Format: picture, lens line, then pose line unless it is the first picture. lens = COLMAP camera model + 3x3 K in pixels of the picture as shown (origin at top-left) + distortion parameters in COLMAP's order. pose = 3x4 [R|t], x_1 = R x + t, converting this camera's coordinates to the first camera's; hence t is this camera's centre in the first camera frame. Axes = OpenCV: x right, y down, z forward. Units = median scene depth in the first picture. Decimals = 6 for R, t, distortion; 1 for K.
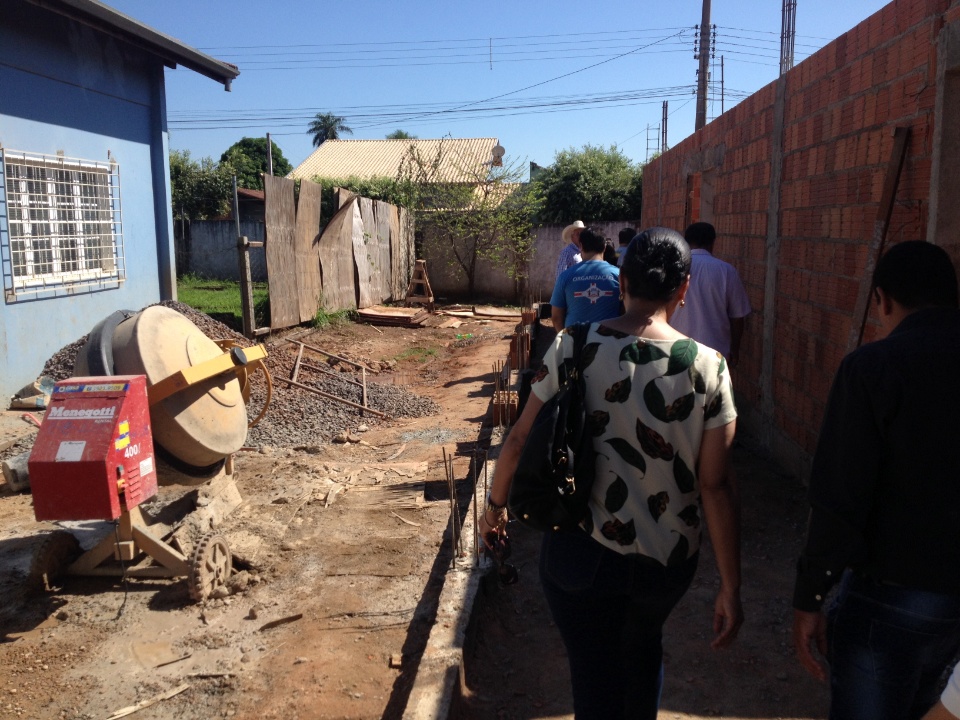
lens RADIAL K [[1036.1, 0, 480.0], [0, 1036.1, 360.0], [0, 0, 1]] dist [0.255557, -0.664966]
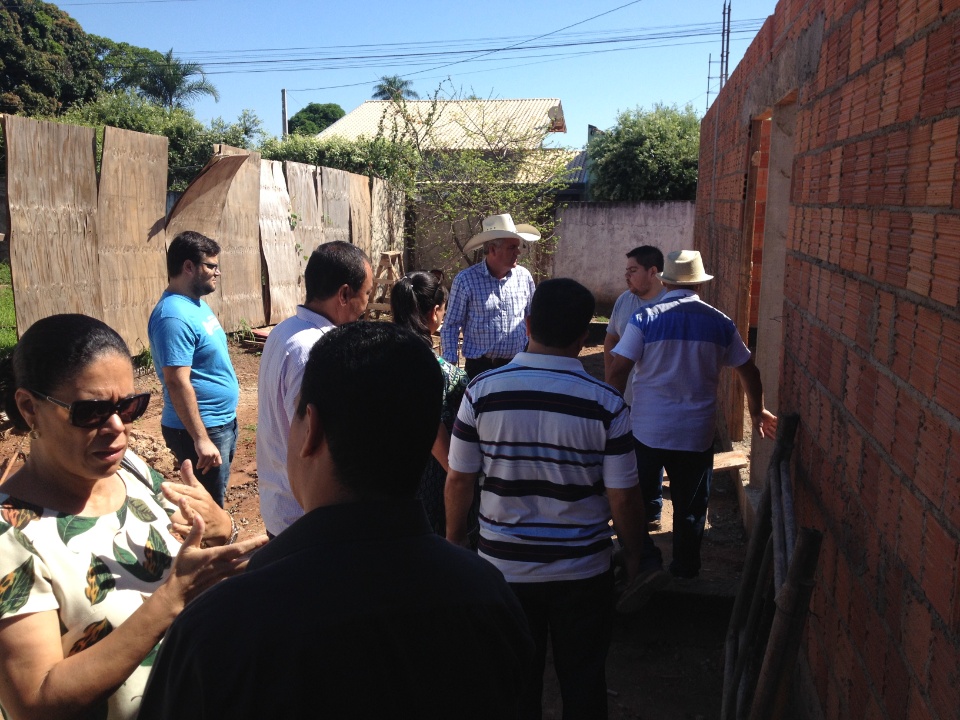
lens RADIAL K [[1036.1, 0, 480.0], [0, 1036.1, 360.0], [0, 0, 1]] dist [0.255557, -0.664966]
pose [[0.995981, 0.027040, -0.085384, 0.061639], [-0.024807, 0.999325, 0.027114, -0.038200], [0.086060, -0.024887, 0.995979, 0.258243]]
